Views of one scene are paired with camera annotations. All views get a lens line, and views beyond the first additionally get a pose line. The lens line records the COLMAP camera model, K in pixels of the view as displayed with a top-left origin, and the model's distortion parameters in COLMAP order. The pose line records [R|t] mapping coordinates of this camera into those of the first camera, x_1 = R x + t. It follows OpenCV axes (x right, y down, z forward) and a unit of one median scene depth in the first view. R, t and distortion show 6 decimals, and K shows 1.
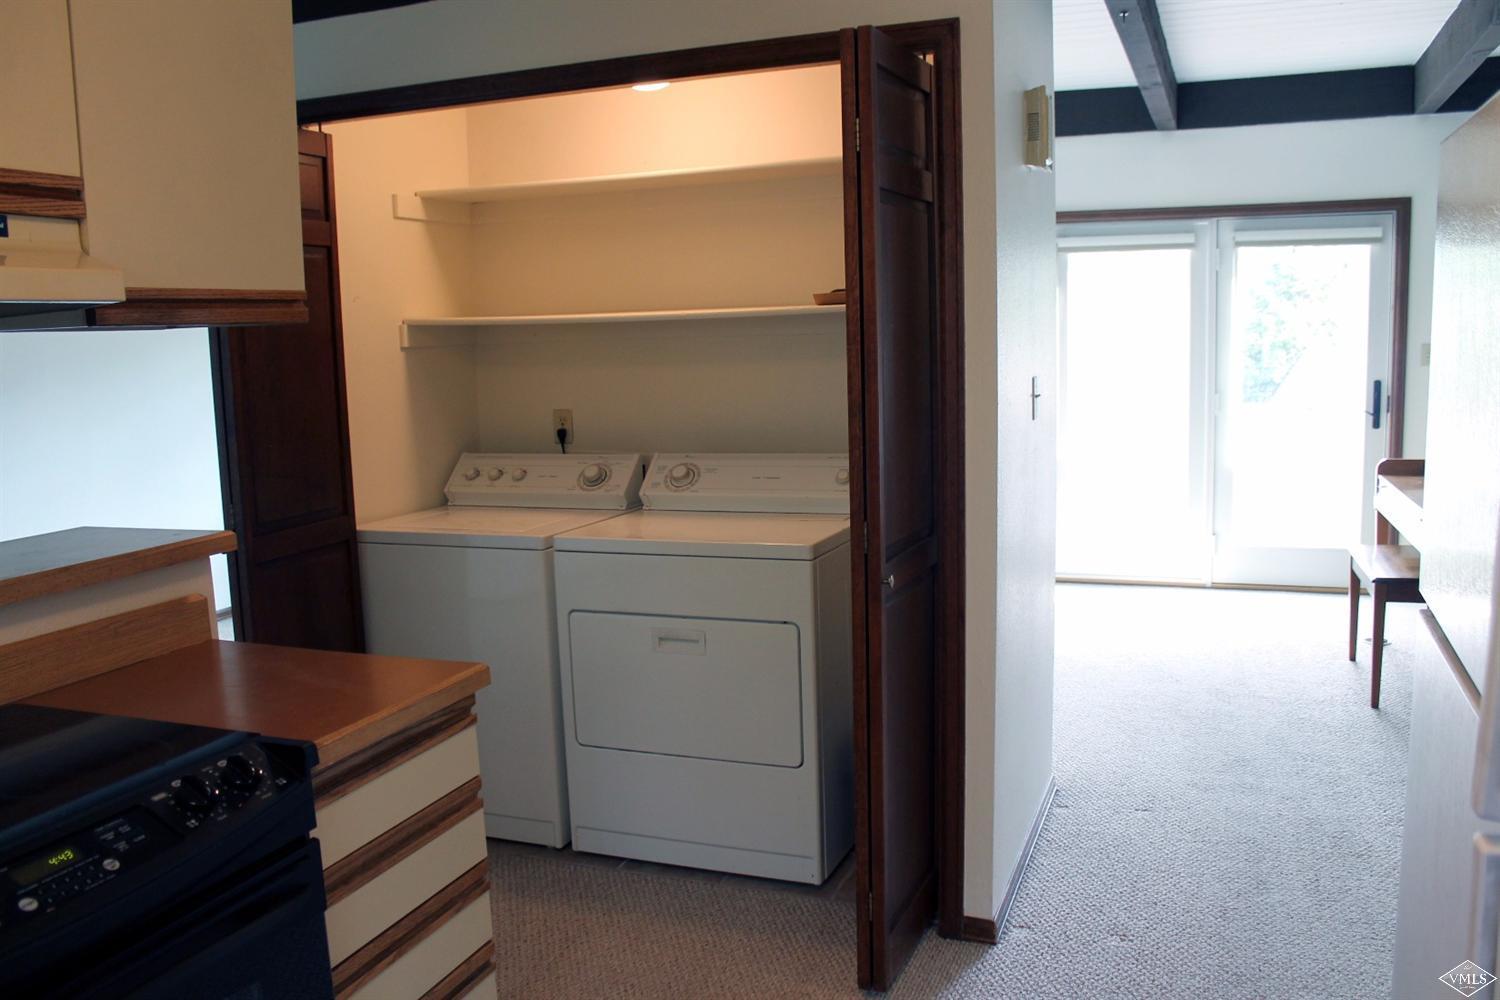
lens RADIAL K [[1269.6, 0, 750.0], [0, 1269.6, 500.0], [0, 0, 1]] dist [-0.004481, -0.003402]
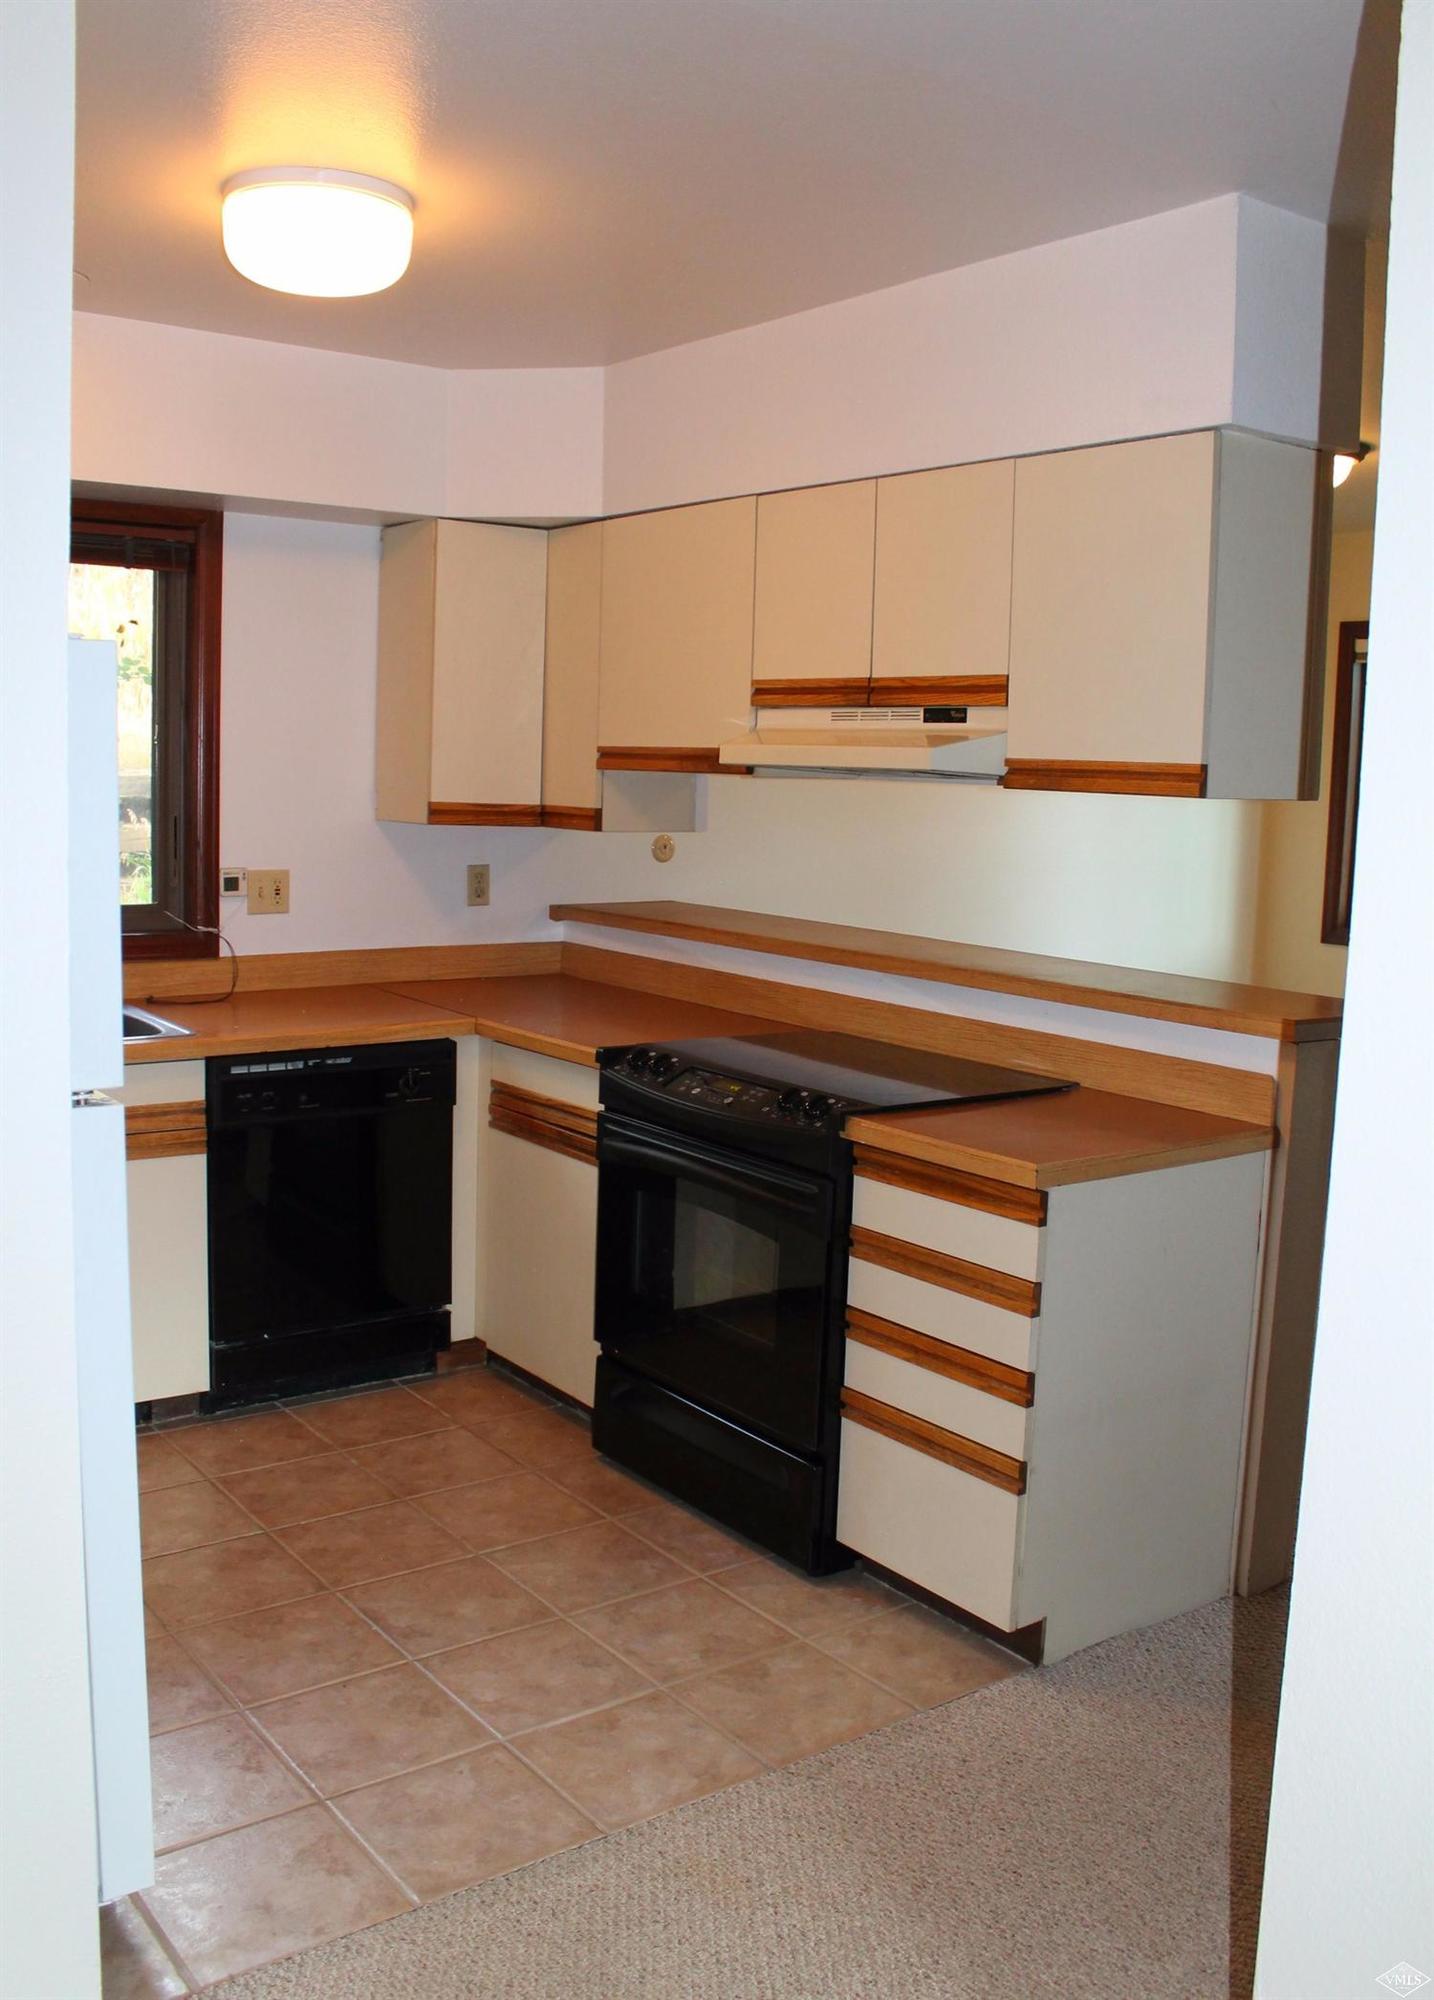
lens RADIAL K [[1855.7, 0, 717.0], [0, 1855.7, 1000.0], [0, 0, 1]] dist [-0.001745, -0.000994]
pose [[-0.537594, 0.124767, -0.833922, 1.239449], [-0.129138, 0.965142, 0.227649, -0.322857], [0.833256, 0.230074, -0.502742, 1.761971]]
